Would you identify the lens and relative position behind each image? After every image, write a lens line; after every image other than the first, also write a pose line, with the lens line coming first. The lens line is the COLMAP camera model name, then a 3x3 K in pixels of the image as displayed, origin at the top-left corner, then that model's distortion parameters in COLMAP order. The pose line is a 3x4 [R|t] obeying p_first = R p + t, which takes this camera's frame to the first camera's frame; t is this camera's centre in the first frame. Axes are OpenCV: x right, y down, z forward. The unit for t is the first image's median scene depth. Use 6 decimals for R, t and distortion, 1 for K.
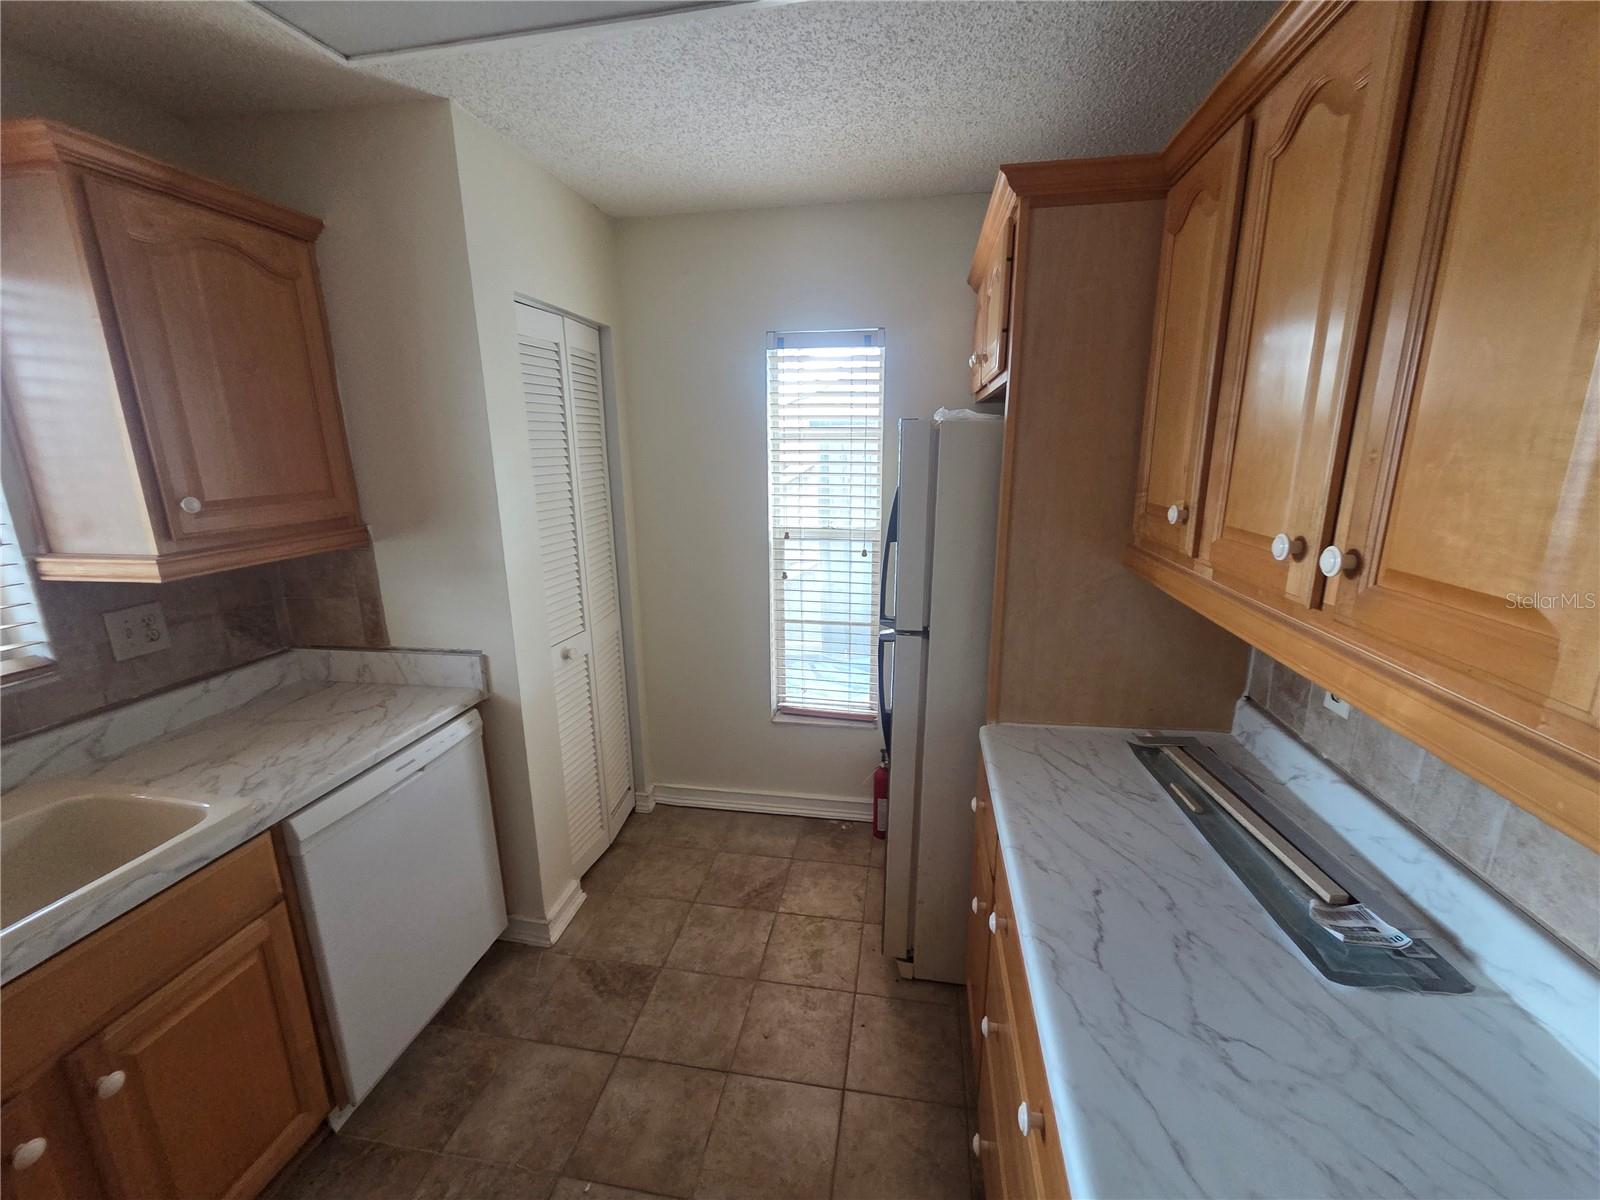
lens RADIAL K [[657.1, 0, 799.0], [0, 657.1, 600.2], [0, 0, 1]] dist [0.006662, -0.000408]
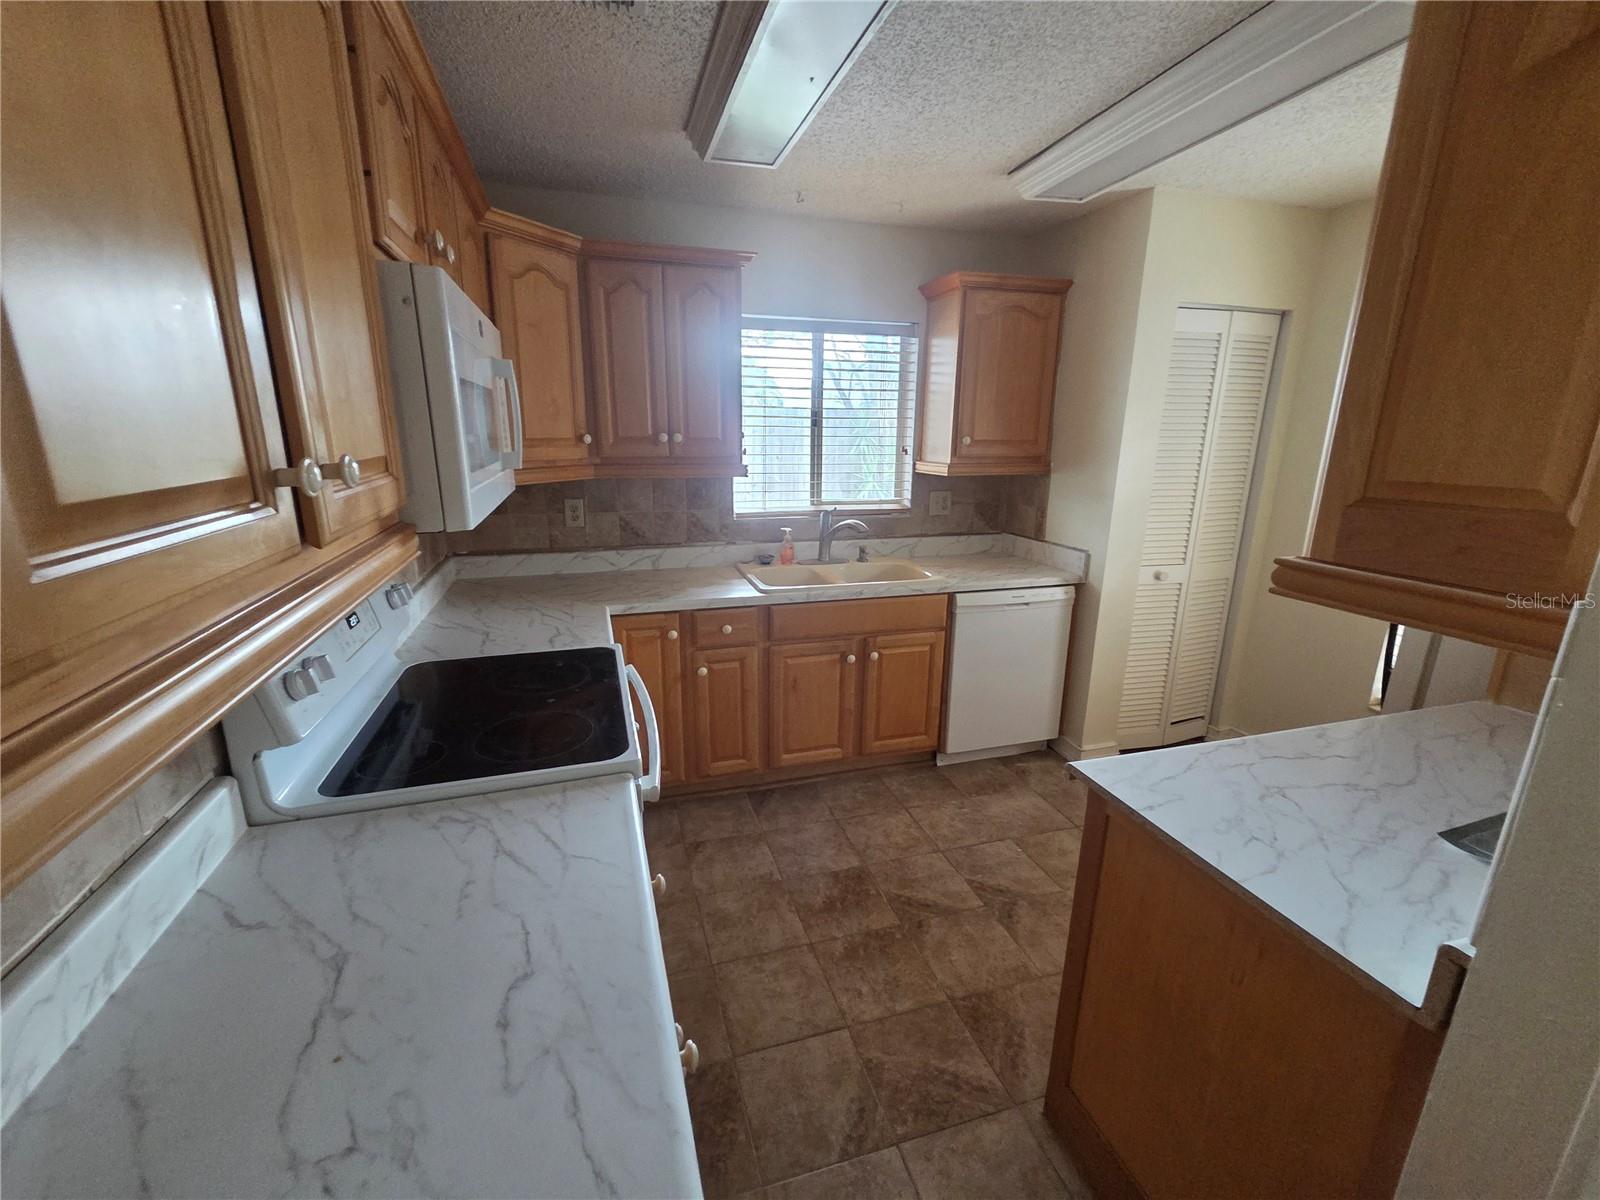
lens RADIAL K [[657.1, 0, 799.0], [0, 657.1, 600.2], [0, 0, 1]] dist [0.006662, -0.000408]
pose [[0.451458, 0.238762, -0.859755, 0.647127], [-0.222671, 0.963197, 0.150564, 0.127835], [0.864062, 0.123469, 0.488008, -0.352400]]
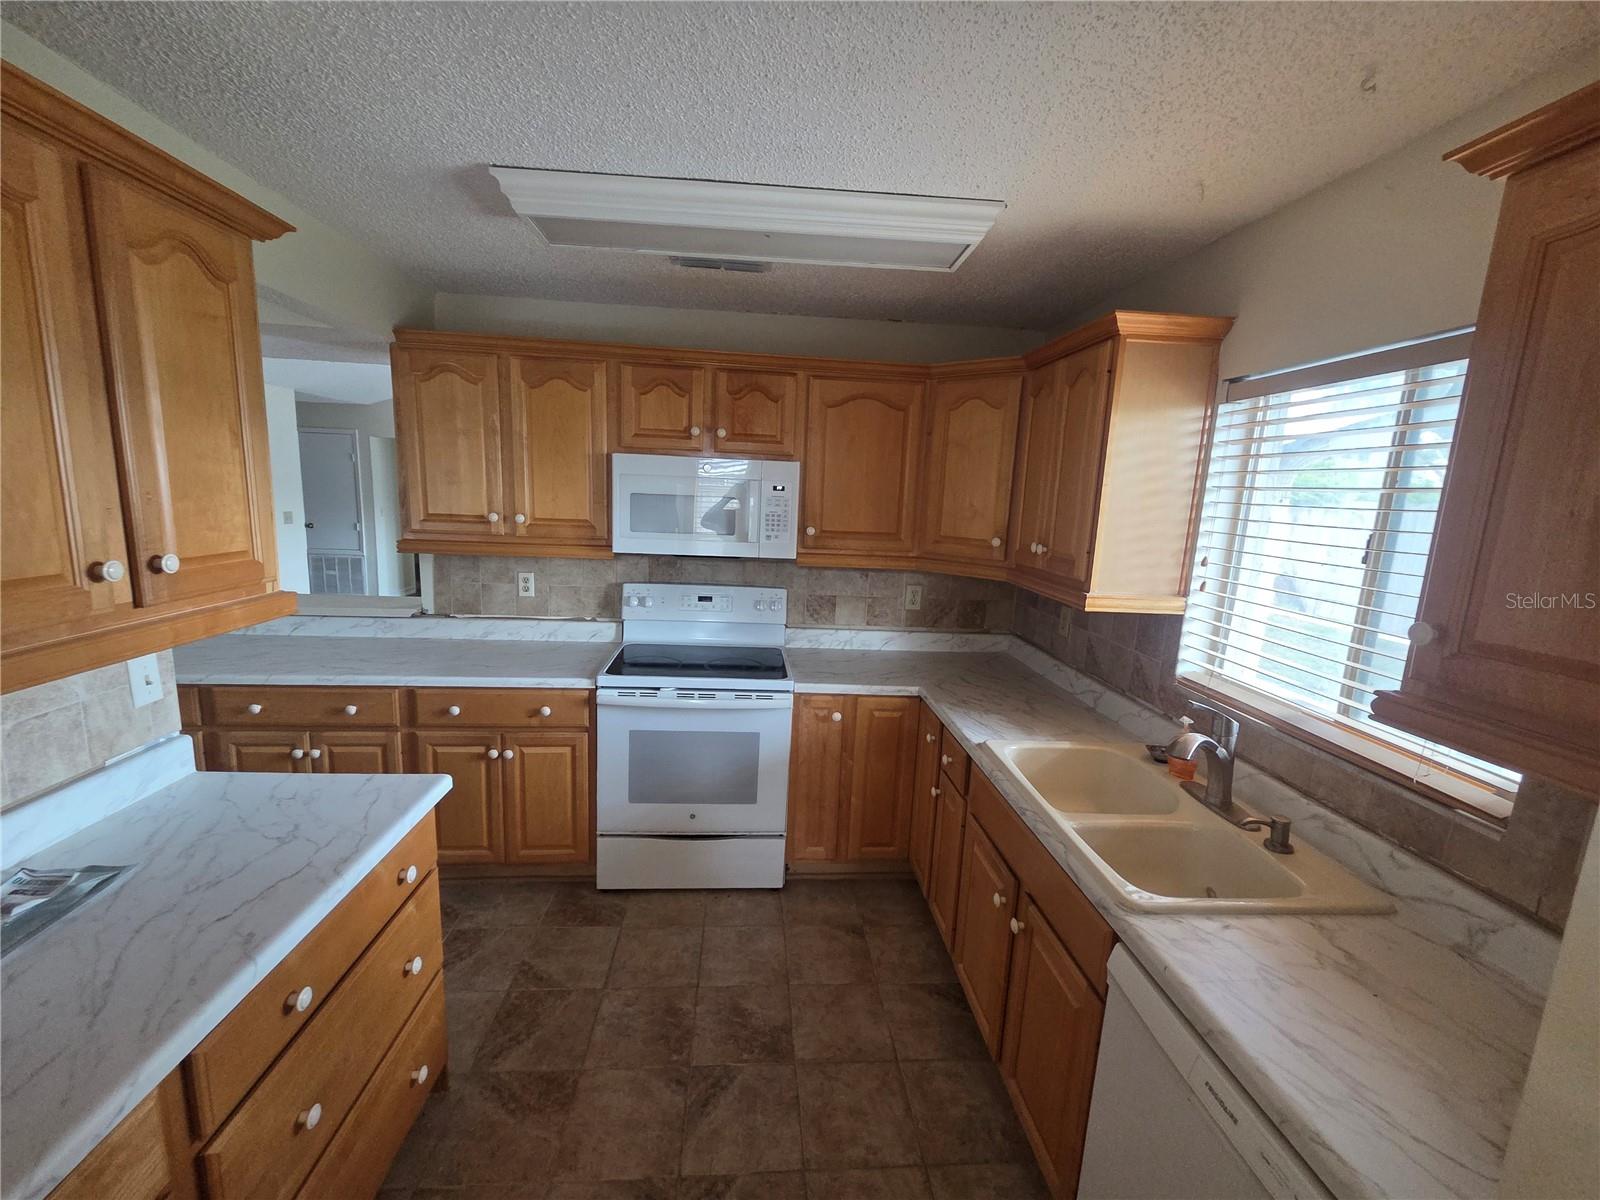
lens RADIAL K [[657.1, 0, 799.0], [0, 657.1, 600.2], [0, 0, 1]] dist [0.006662, -0.000408]
pose [[-0.967650, 0.006990, -0.252200, -0.105958], [-0.093170, 0.919058, 0.382951, -0.320791], [0.234464, 0.394060, -0.888675, 1.255273]]
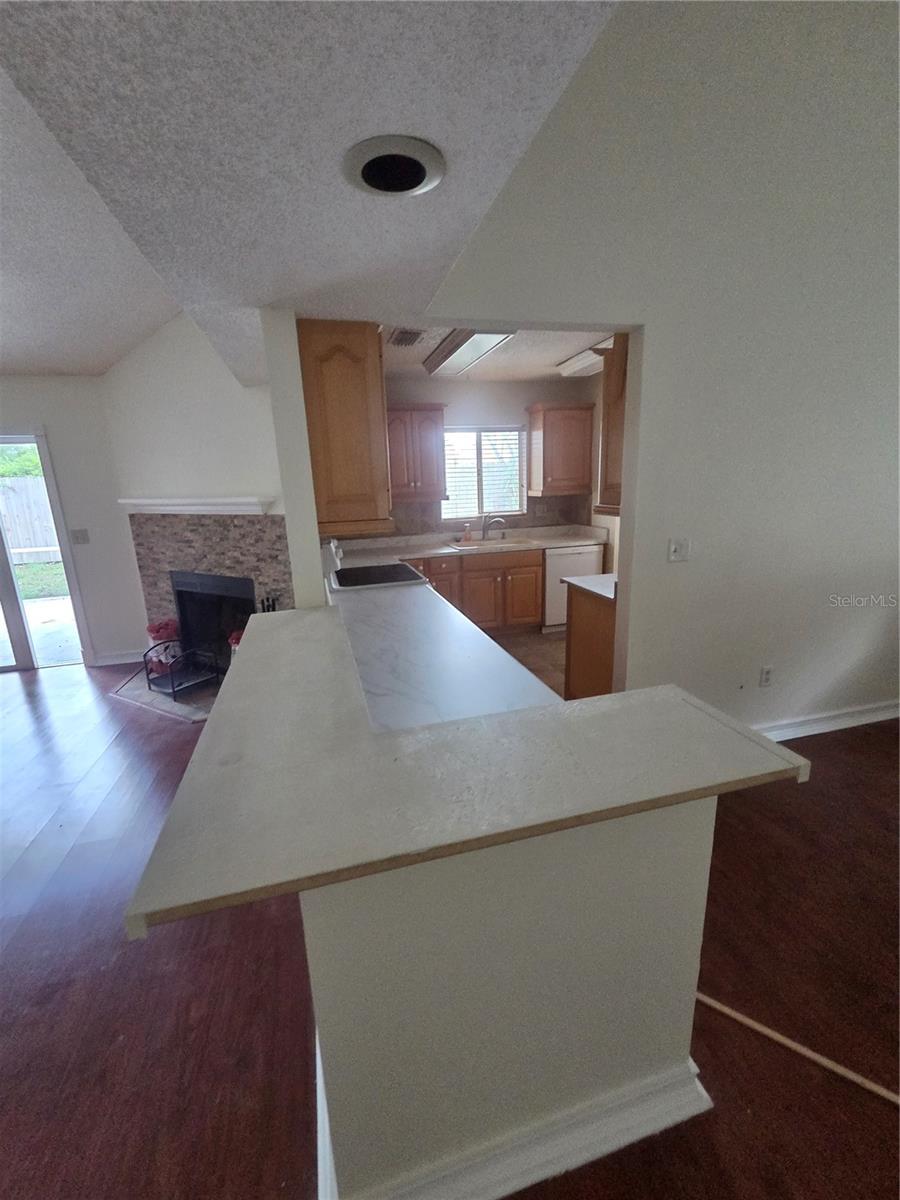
lens RADIAL K [[492.8, 0, 451.4], [0, 492.8, 598.2], [0, 0, 1]] dist [0.006662, -0.000408]
pose [[0.424954, 0.209410, -0.880660, 1.669536], [-0.181061, 0.972877, 0.143969, 0.243581], [0.886922, 0.098274, 0.451344, -0.889642]]
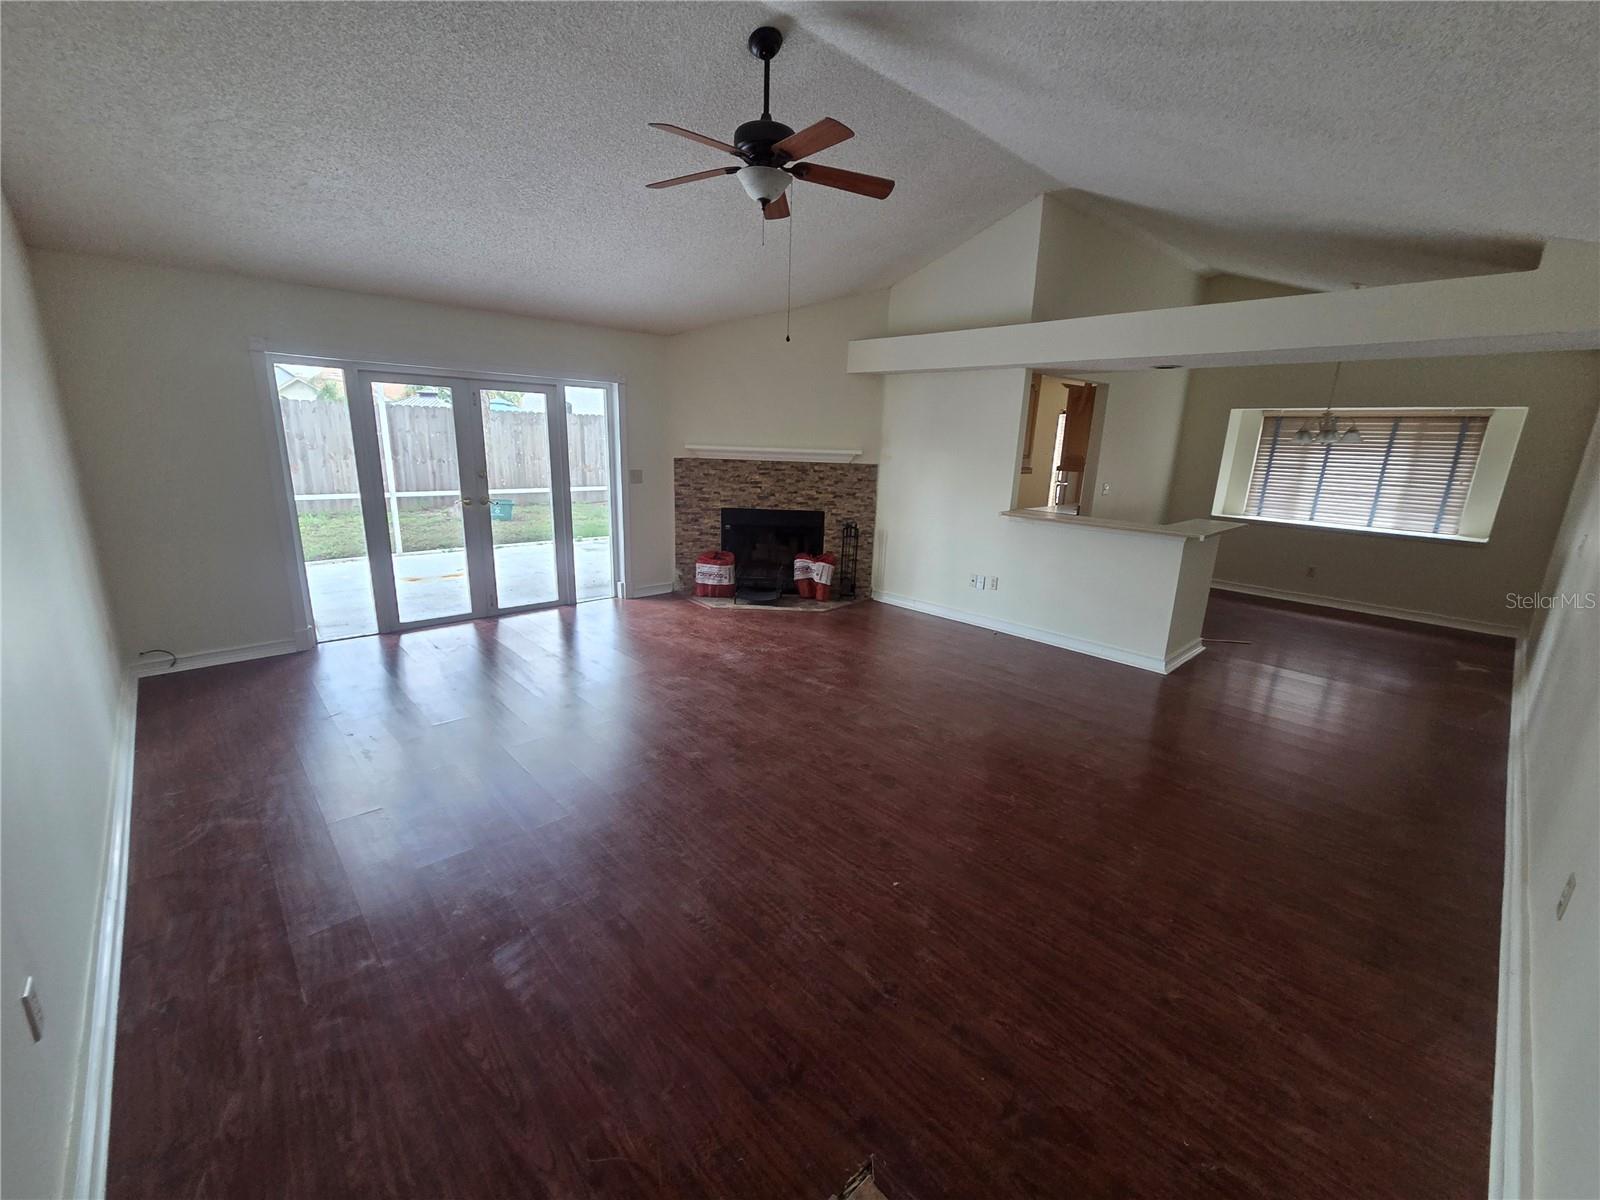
lens RADIAL K [[657.1, 0, 799.0], [0, 657.1, 600.2], [0, 0, 1]] dist [0.006662, -0.000408]
pose [[0.798579, 0.180545, -0.574173, 1.556894], [-0.177464, 0.982171, 0.062015, 0.934859], [0.575133, 0.052371, 0.816382, -3.916173]]
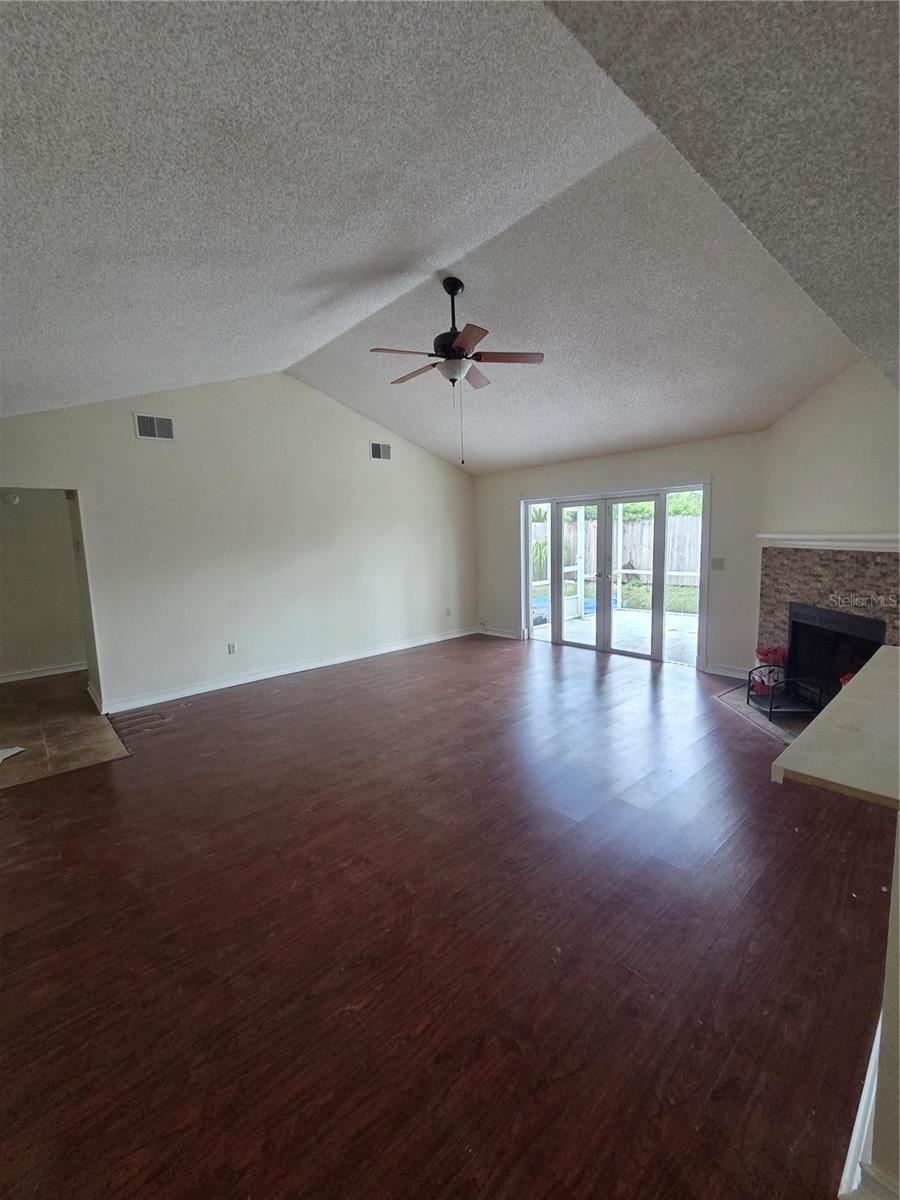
lens RADIAL K [[492.8, 0, 451.4], [0, 492.8, 598.2], [0, 0, 1]] dist [0.006662, -0.000408]
pose [[-0.620813, 0.127655, -0.773496, 1.991787], [-0.145067, 0.950908, 0.273367, 0.249564], [0.770420, 0.281918, -0.571817, -0.928050]]
